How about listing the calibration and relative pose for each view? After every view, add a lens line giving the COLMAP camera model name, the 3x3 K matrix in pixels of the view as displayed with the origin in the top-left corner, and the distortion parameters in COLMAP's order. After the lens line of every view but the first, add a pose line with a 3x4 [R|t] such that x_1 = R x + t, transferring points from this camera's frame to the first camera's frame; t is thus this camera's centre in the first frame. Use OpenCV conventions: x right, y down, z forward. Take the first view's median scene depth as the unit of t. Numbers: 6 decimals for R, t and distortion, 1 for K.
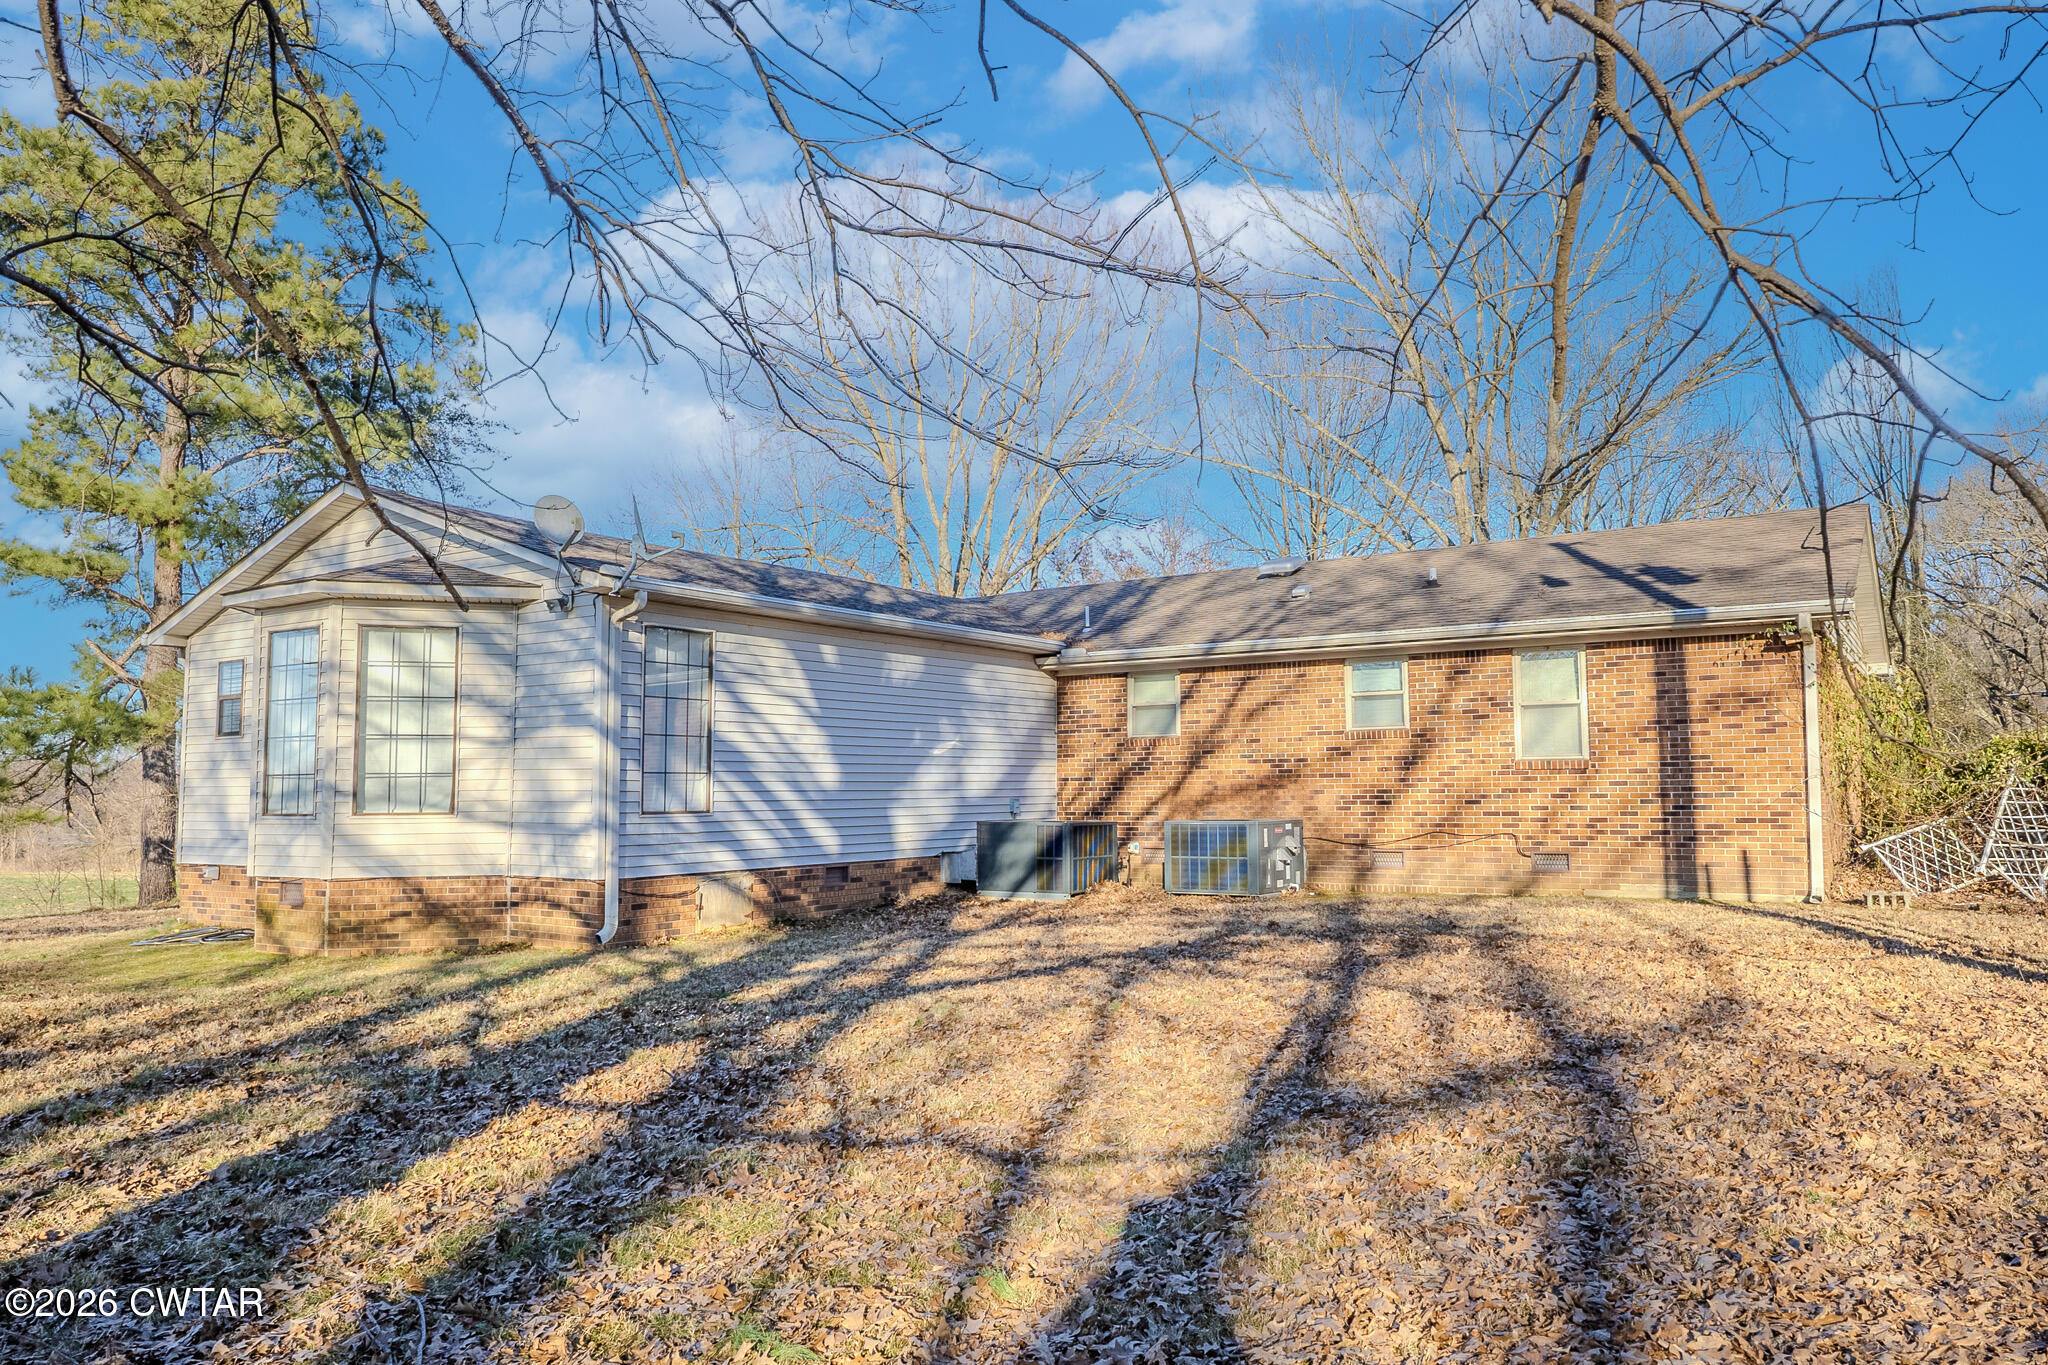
lens RADIAL K [[1319.8, 0, 1024.0], [0, 1319.8, 682.5], [0, 0, 1]] dist [-0.000495, 0.000036]
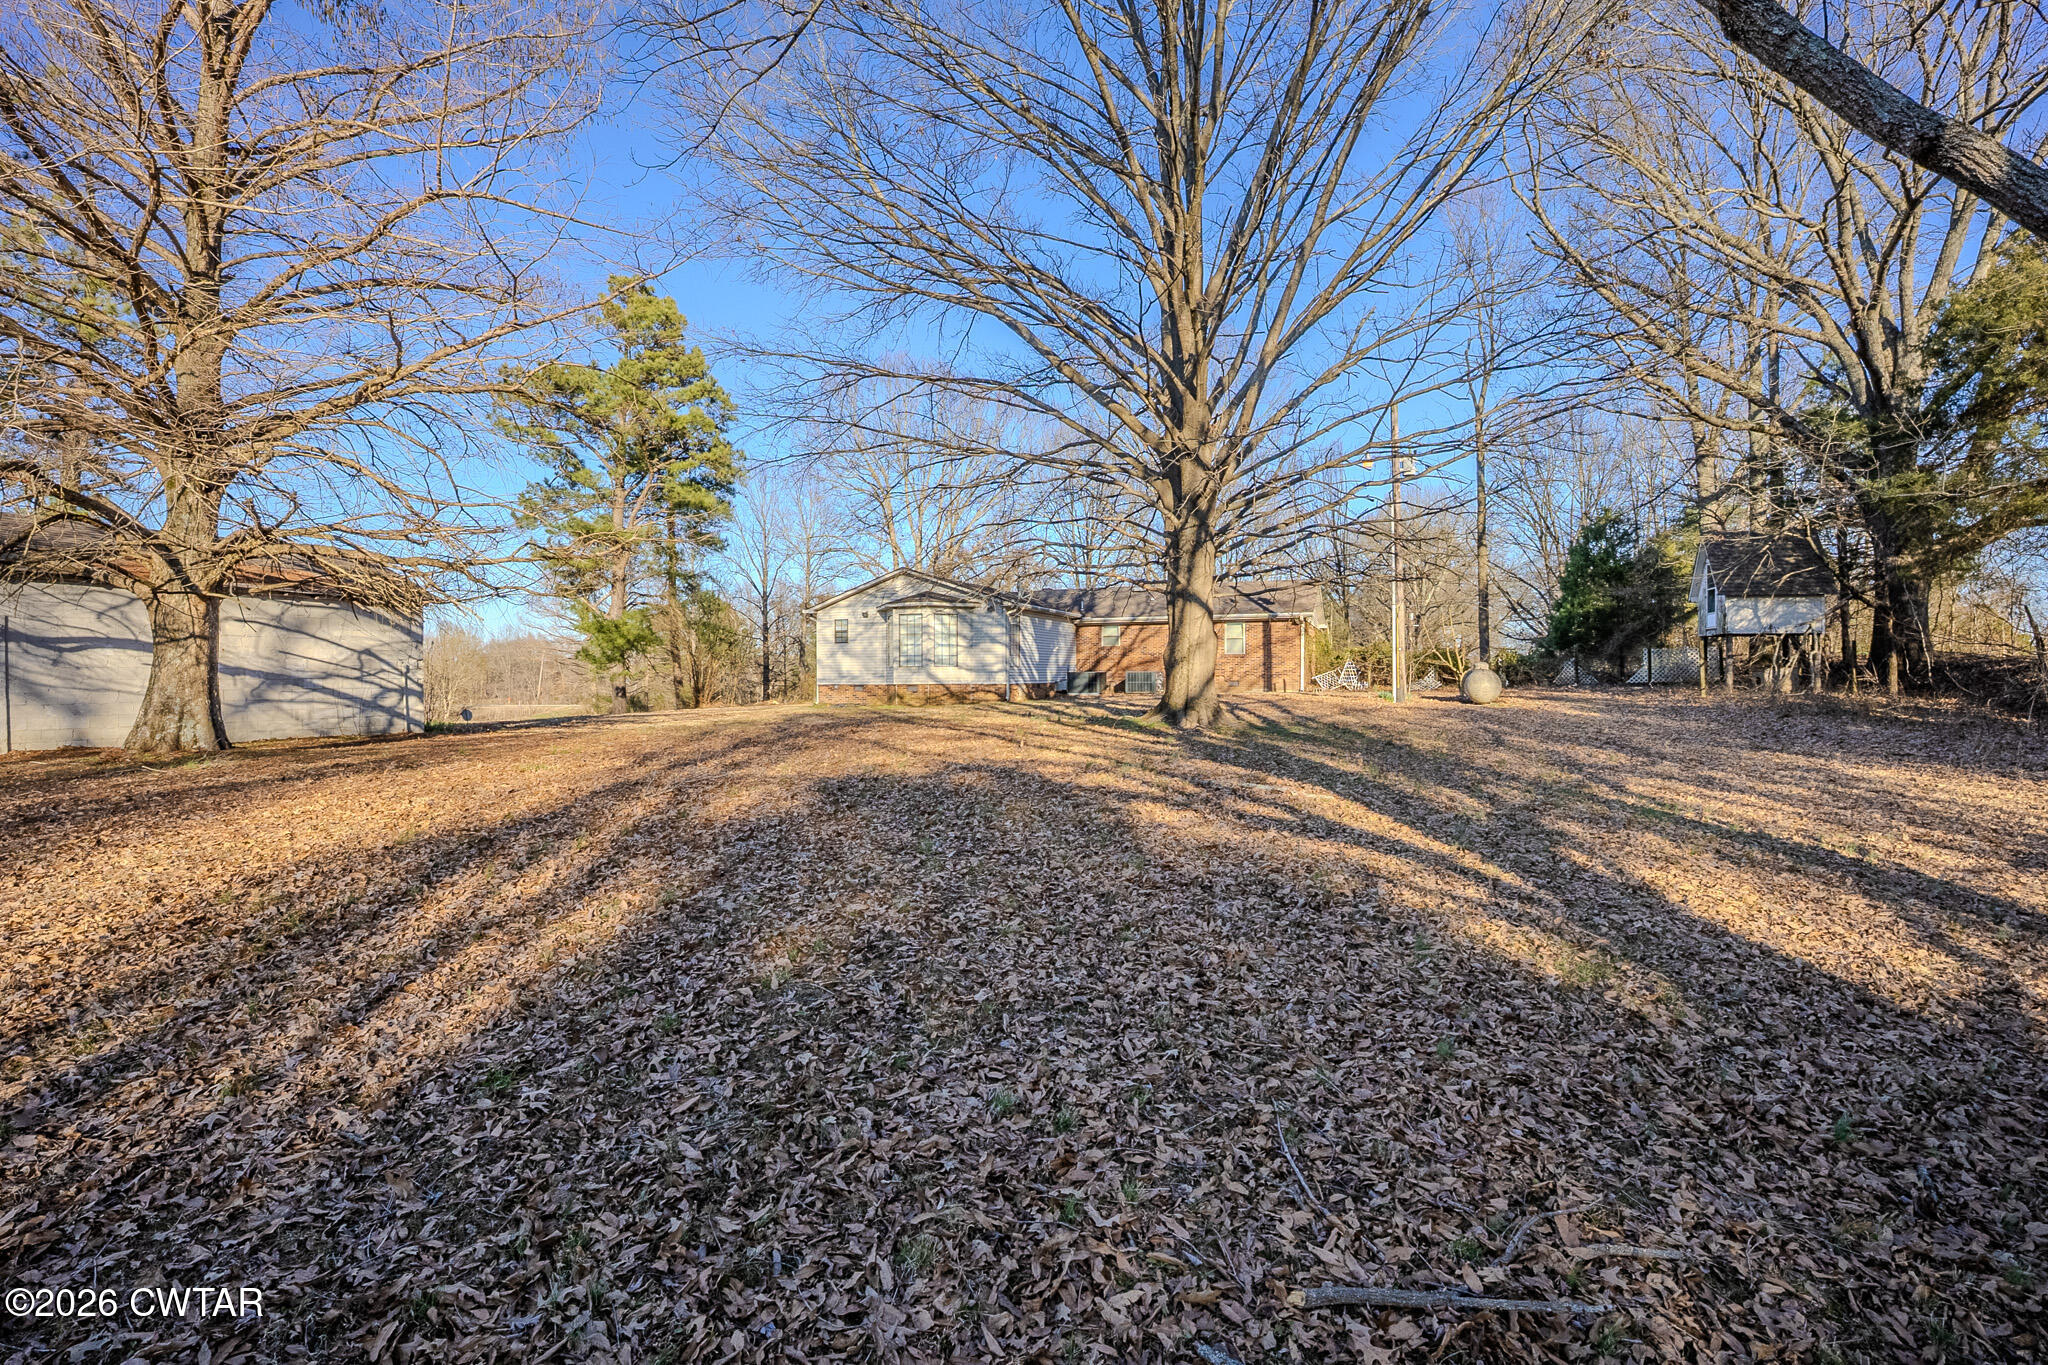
lens RADIAL K [[949.7, 0, 1024.0], [0, 949.7, 682.5], [0, 0, 1]] dist [-0.000021, -0.000015]
pose [[0.974296, 0.001500, 0.225267, -0.728223], [-0.021462, 0.996047, 0.086195, -0.074773], [-0.224248, -0.088814, 0.970477, -1.355320]]
